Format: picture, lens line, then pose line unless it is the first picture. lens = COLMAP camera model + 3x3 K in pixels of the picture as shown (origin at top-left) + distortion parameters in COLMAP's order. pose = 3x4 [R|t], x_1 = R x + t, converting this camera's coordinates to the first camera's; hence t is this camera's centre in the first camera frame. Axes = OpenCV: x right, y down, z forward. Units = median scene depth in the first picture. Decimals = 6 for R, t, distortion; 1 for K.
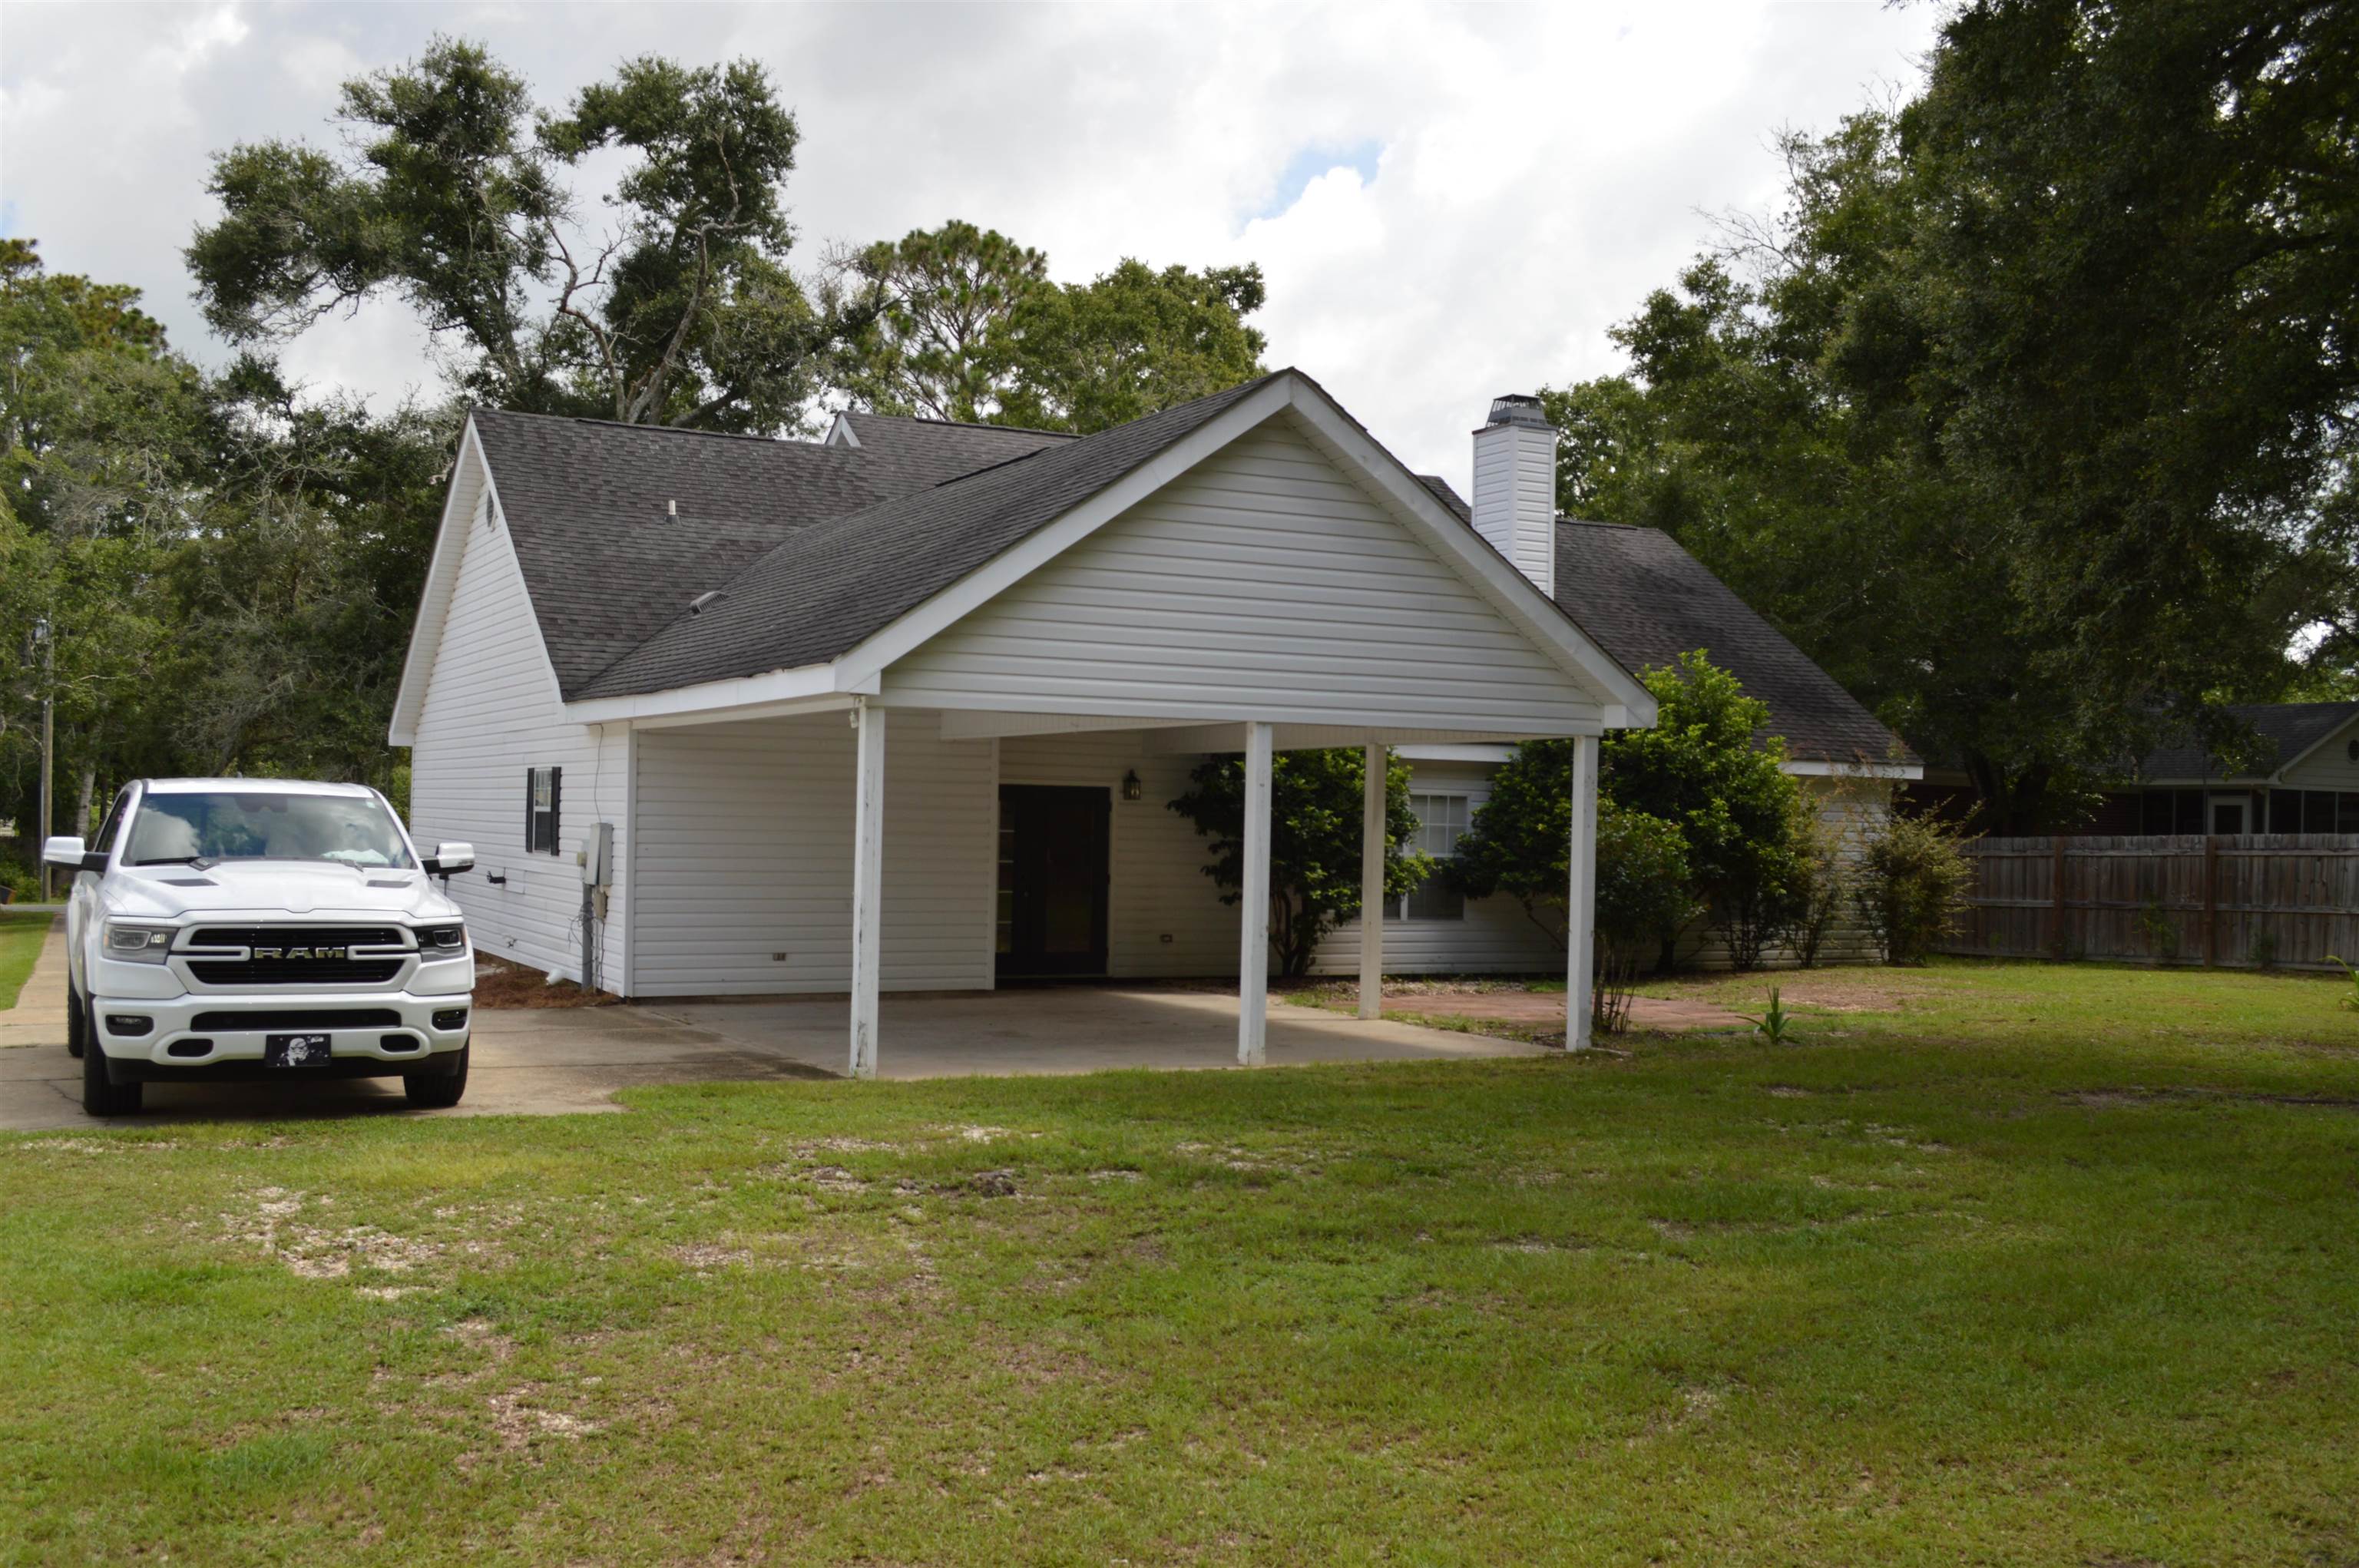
lens RADIAL K [[2250.4, 0, 1179.1], [0, 2250.4, 785.4], [0, 0, 1]] dist [0.000772, 0.000000]
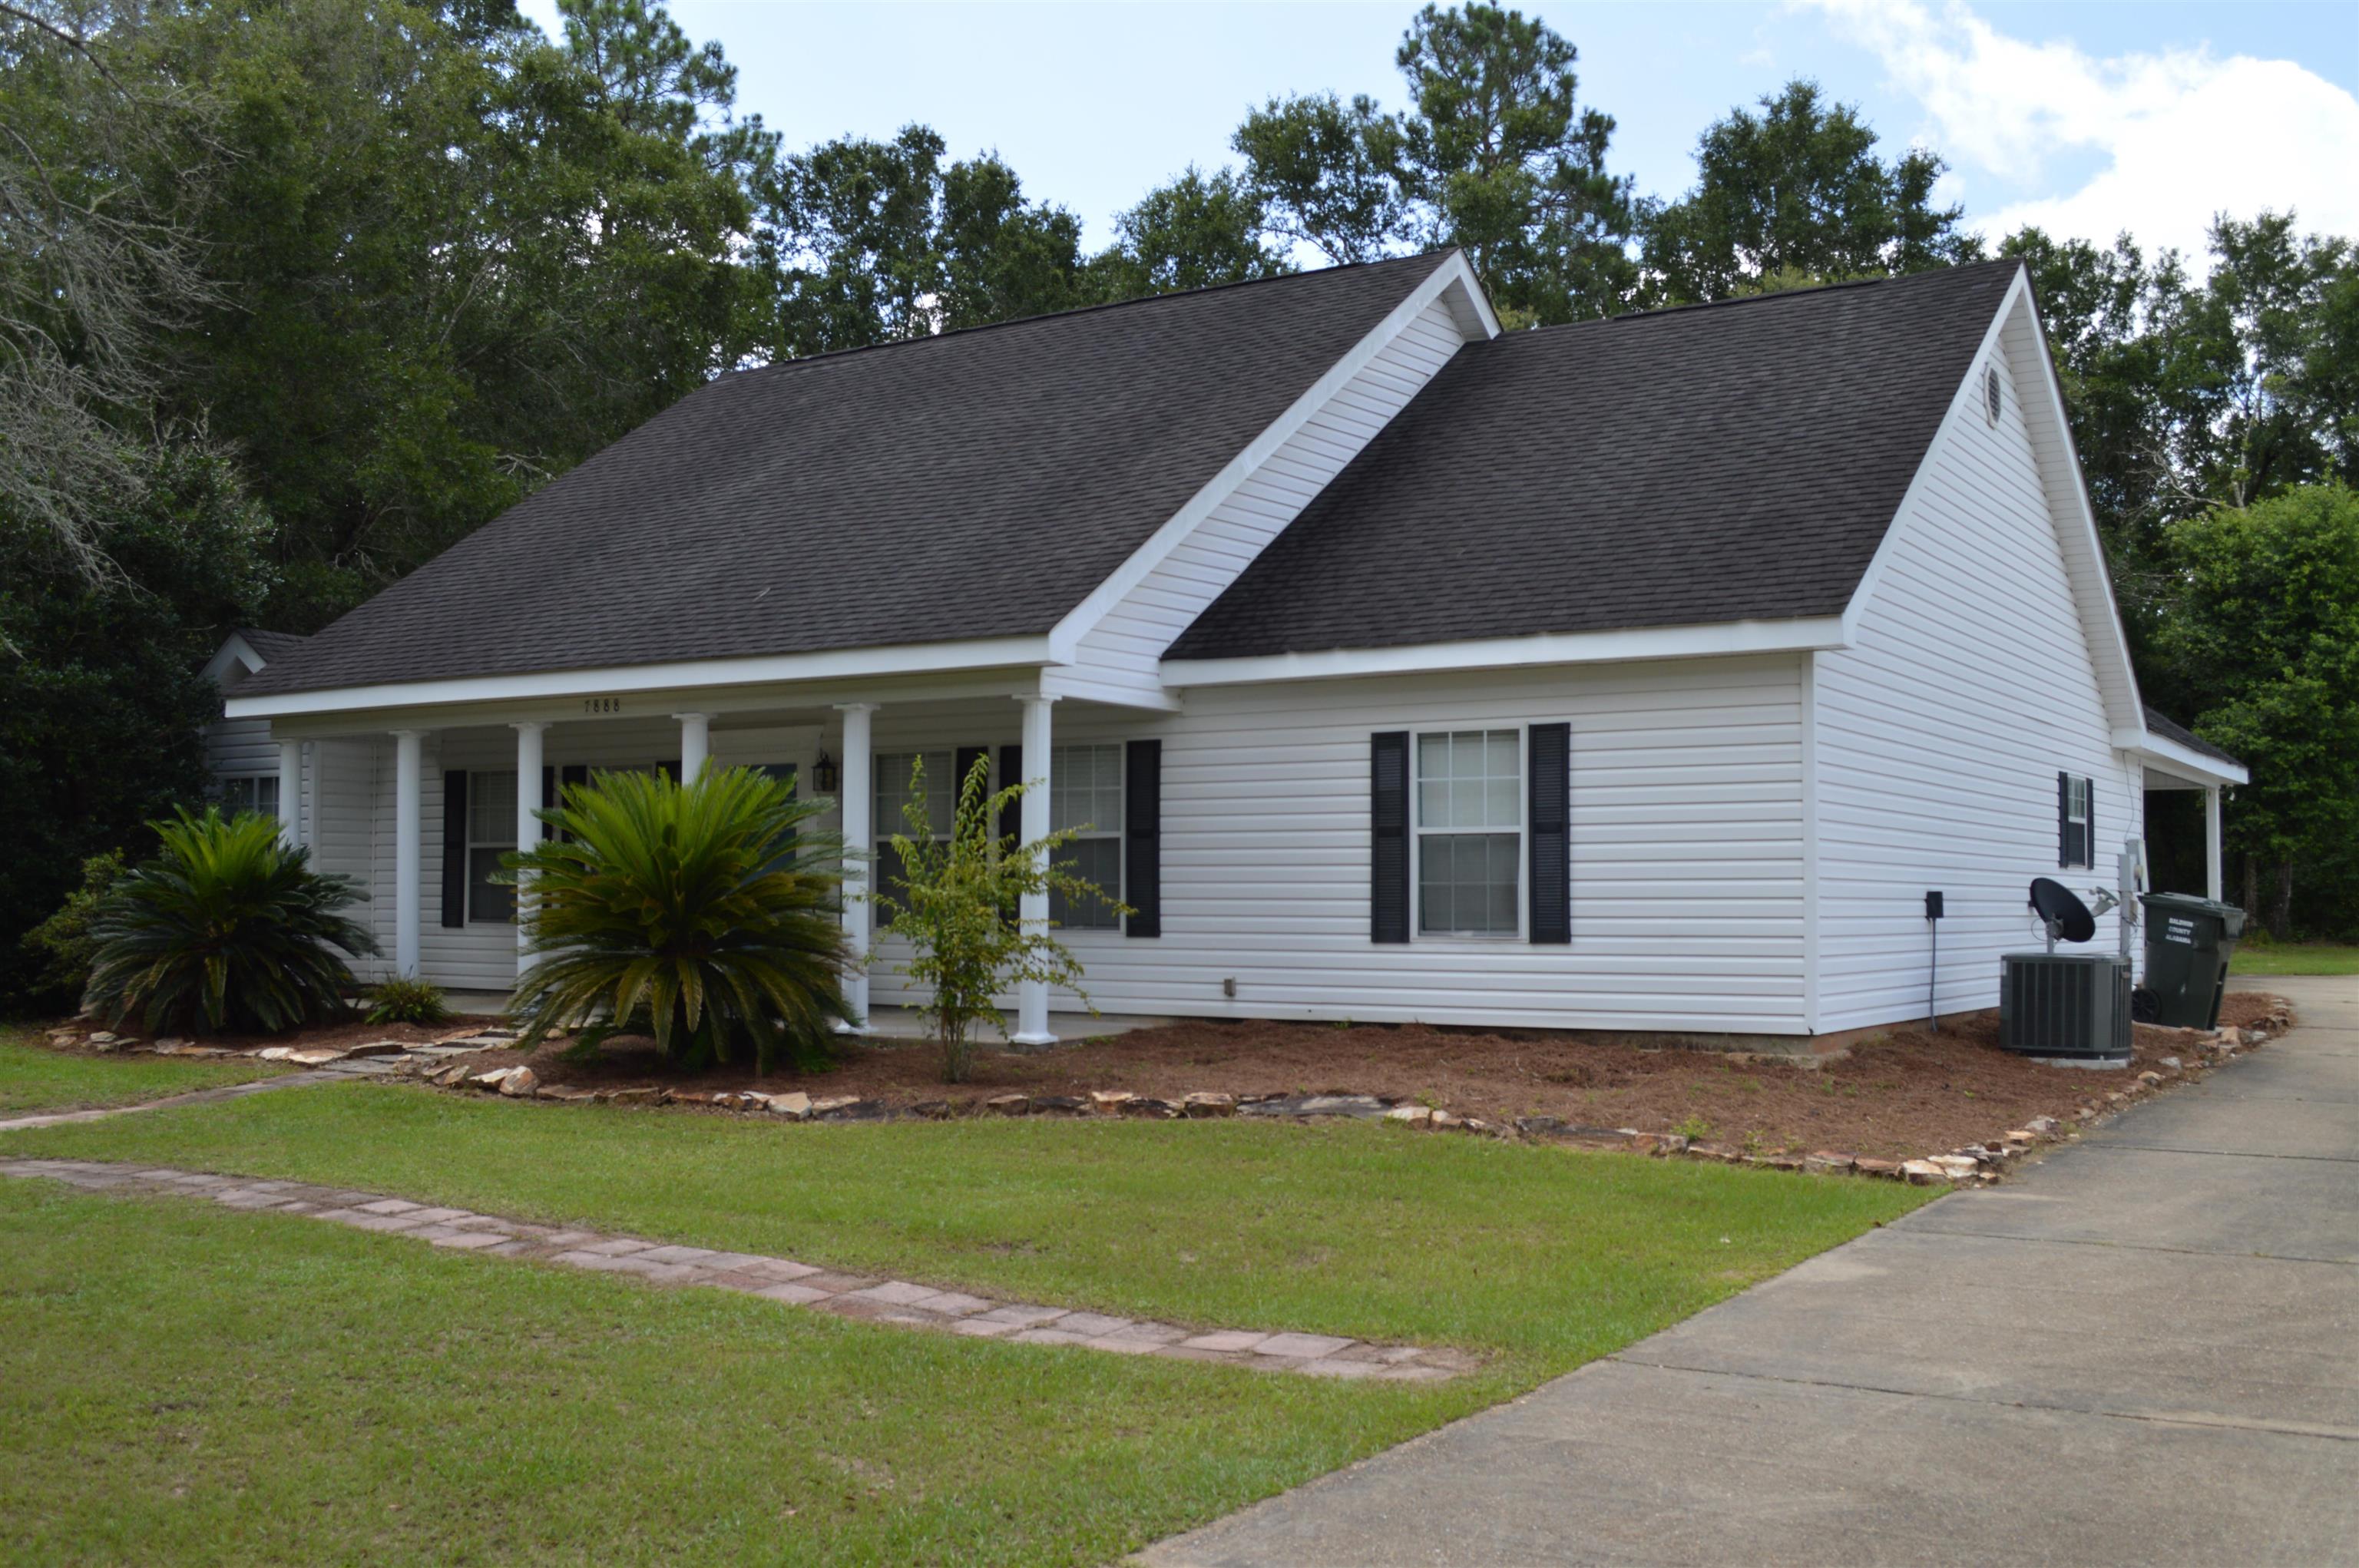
lens RADIAL K [[2250.4, 0, 1179.8], [0, 2250.4, 785.9], [0, 0, 1]] dist [0.000772, 0.000000]
pose [[-0.494669, 0.023160, 0.868773, -0.887500], [-0.024478, 0.998877, -0.040566, 0.041984], [-0.868737, -0.041332, -0.493546, 1.745867]]
